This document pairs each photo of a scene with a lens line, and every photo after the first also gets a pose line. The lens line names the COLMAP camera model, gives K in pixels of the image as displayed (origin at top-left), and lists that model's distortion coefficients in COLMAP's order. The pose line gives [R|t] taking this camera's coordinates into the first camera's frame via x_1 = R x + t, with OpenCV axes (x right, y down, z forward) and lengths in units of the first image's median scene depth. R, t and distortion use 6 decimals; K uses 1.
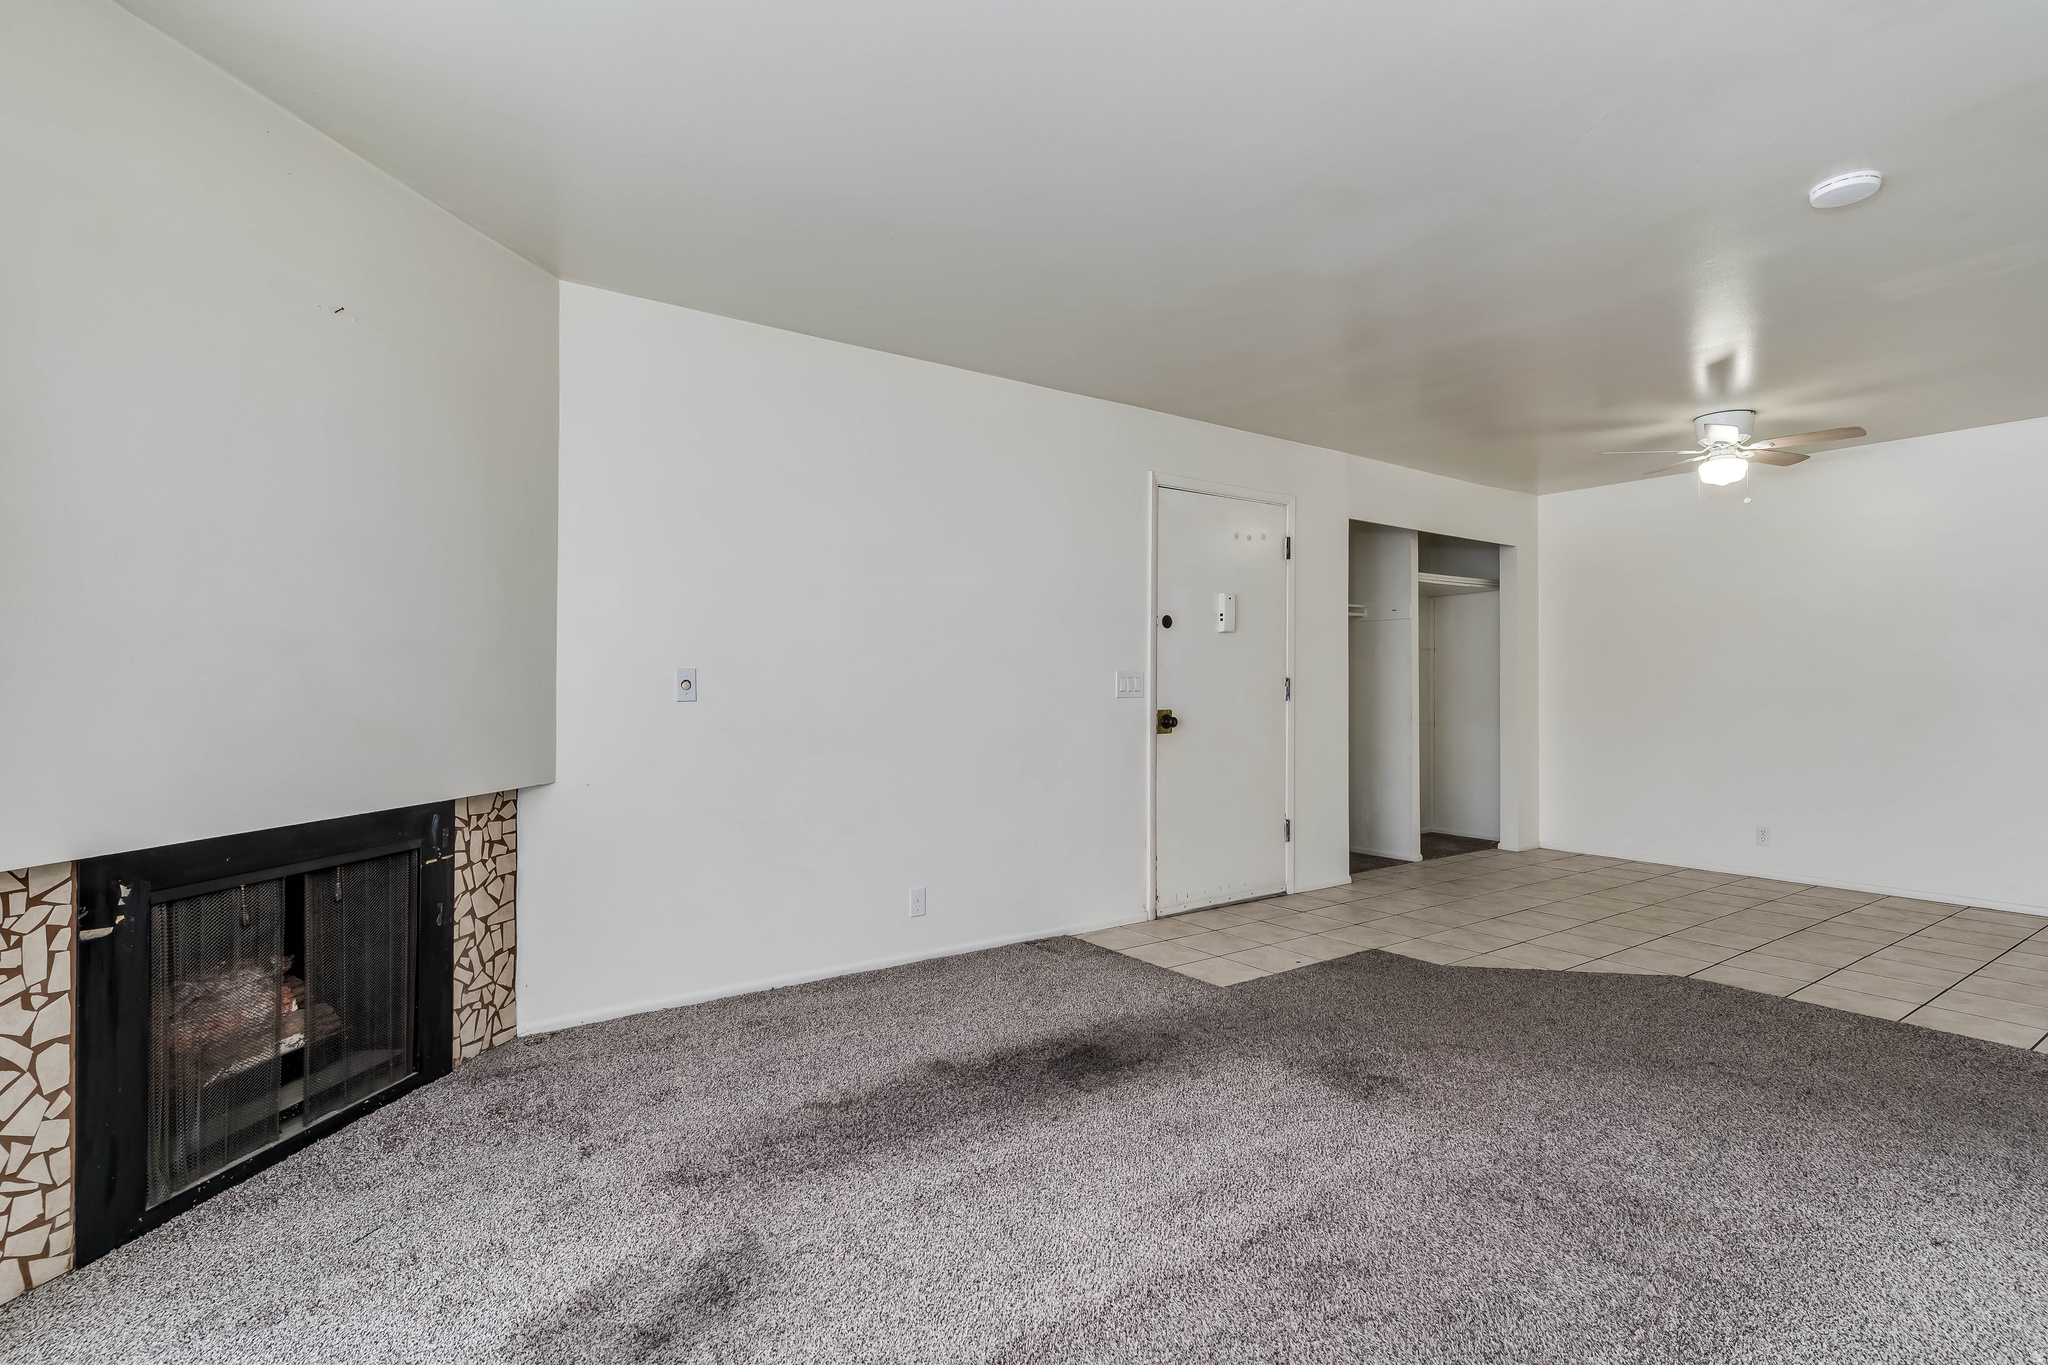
lens RADIAL K [[980.9, 0, 1024.0], [0, 980.9, 682.5], [0, 0, 1]] dist [0.004150, -0.001016]
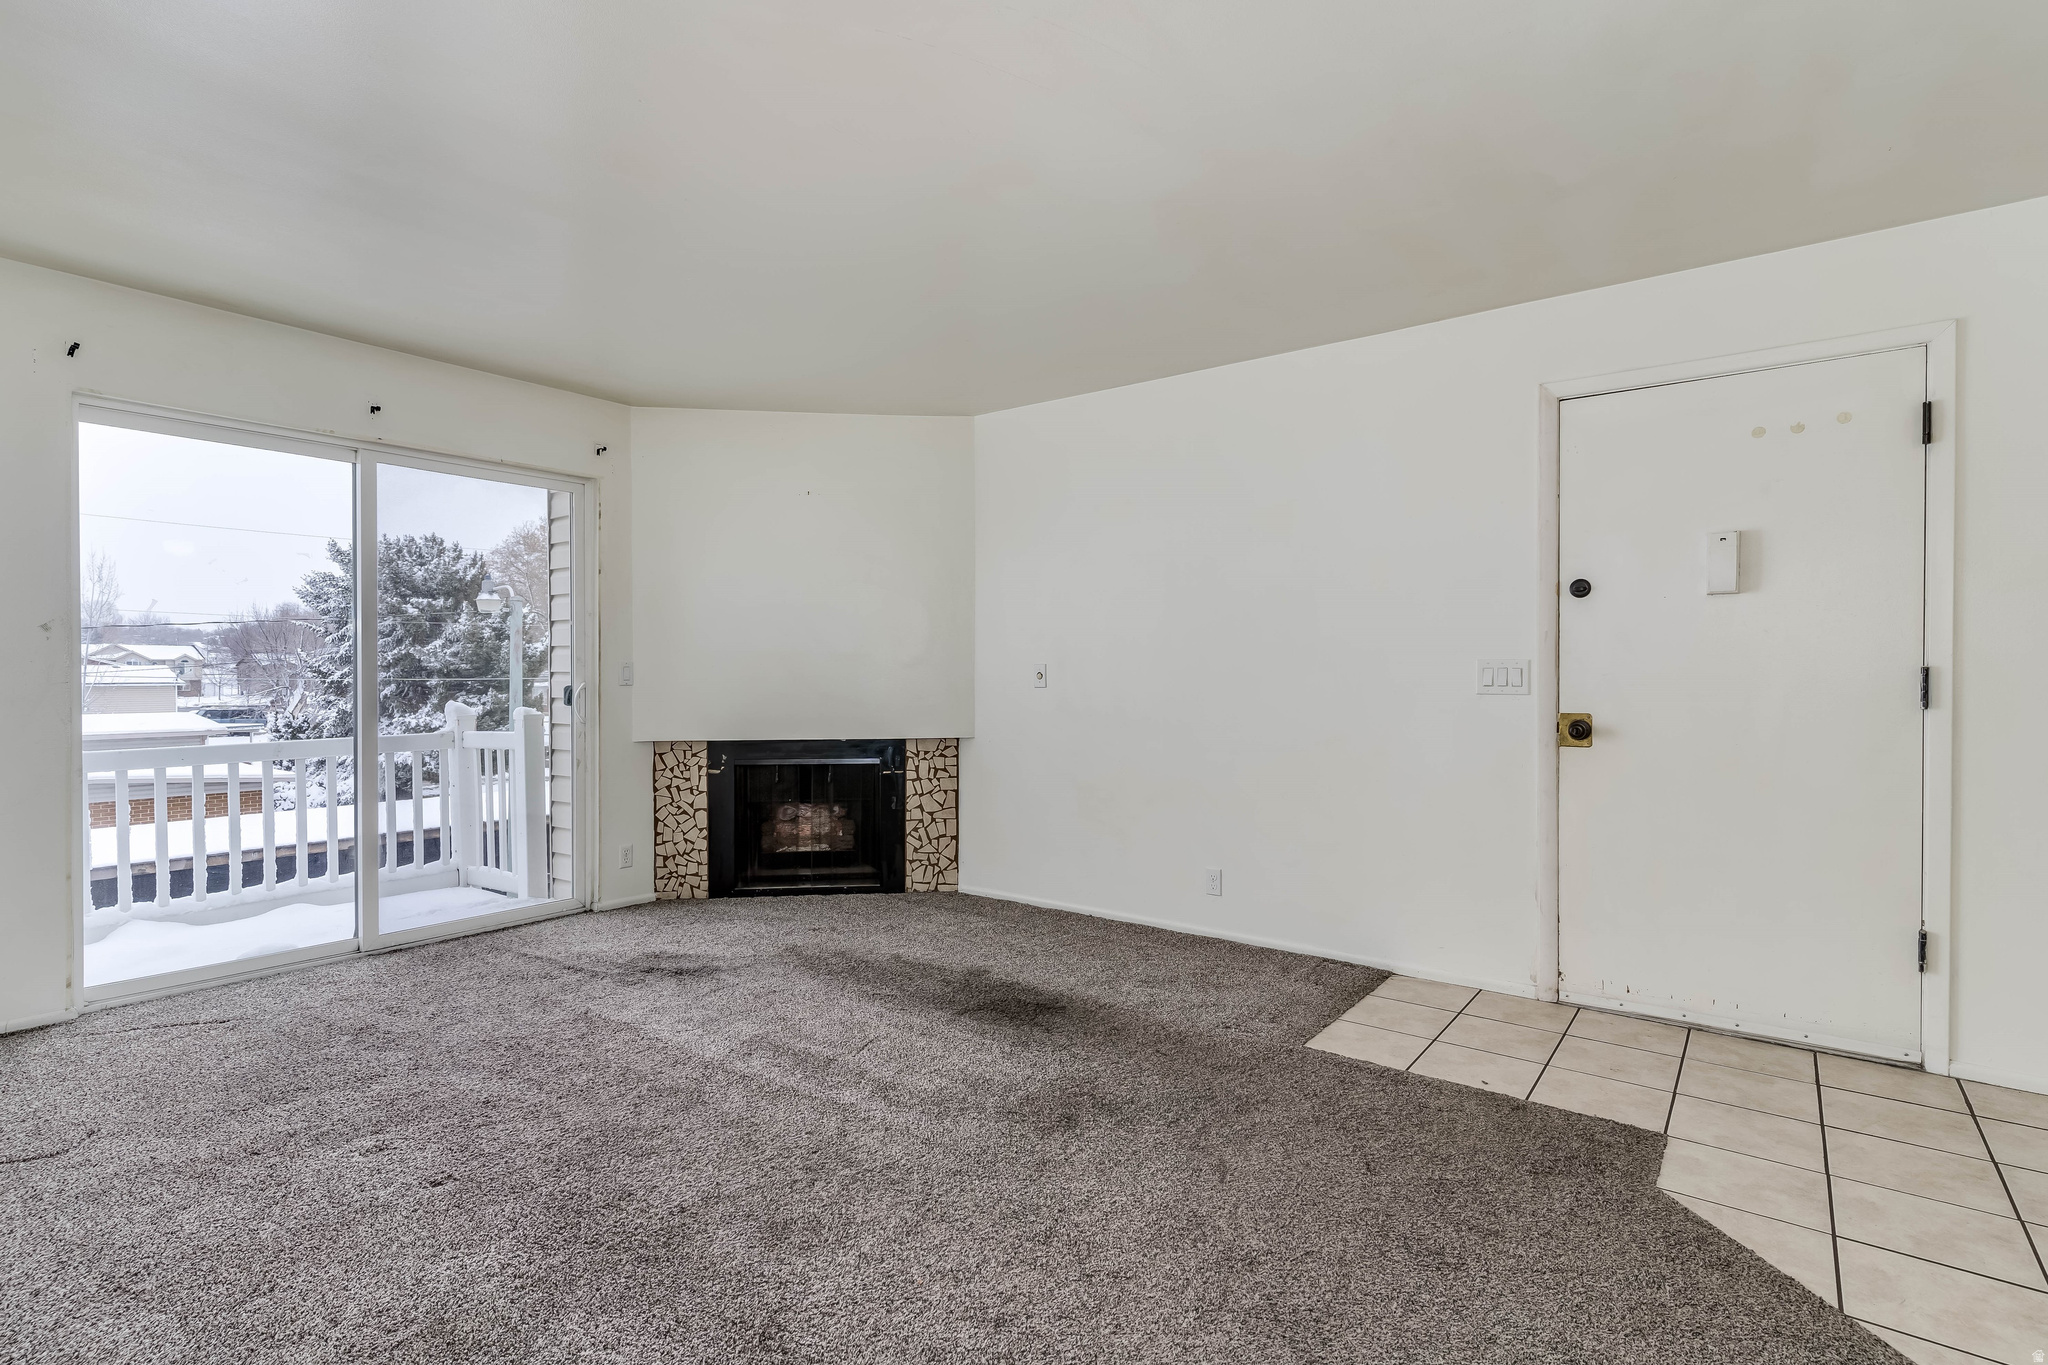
lens RADIAL K [[980.9, 0, 1024.0], [0, 980.9, 682.5], [0, 0, 1]] dist [0.004150, -0.001016]
pose [[0.294274, 0.008884, -0.955680, 1.087036], [-0.000488, 0.999958, 0.009146, -0.001007], [0.955721, -0.002225, 0.294266, 0.637386]]
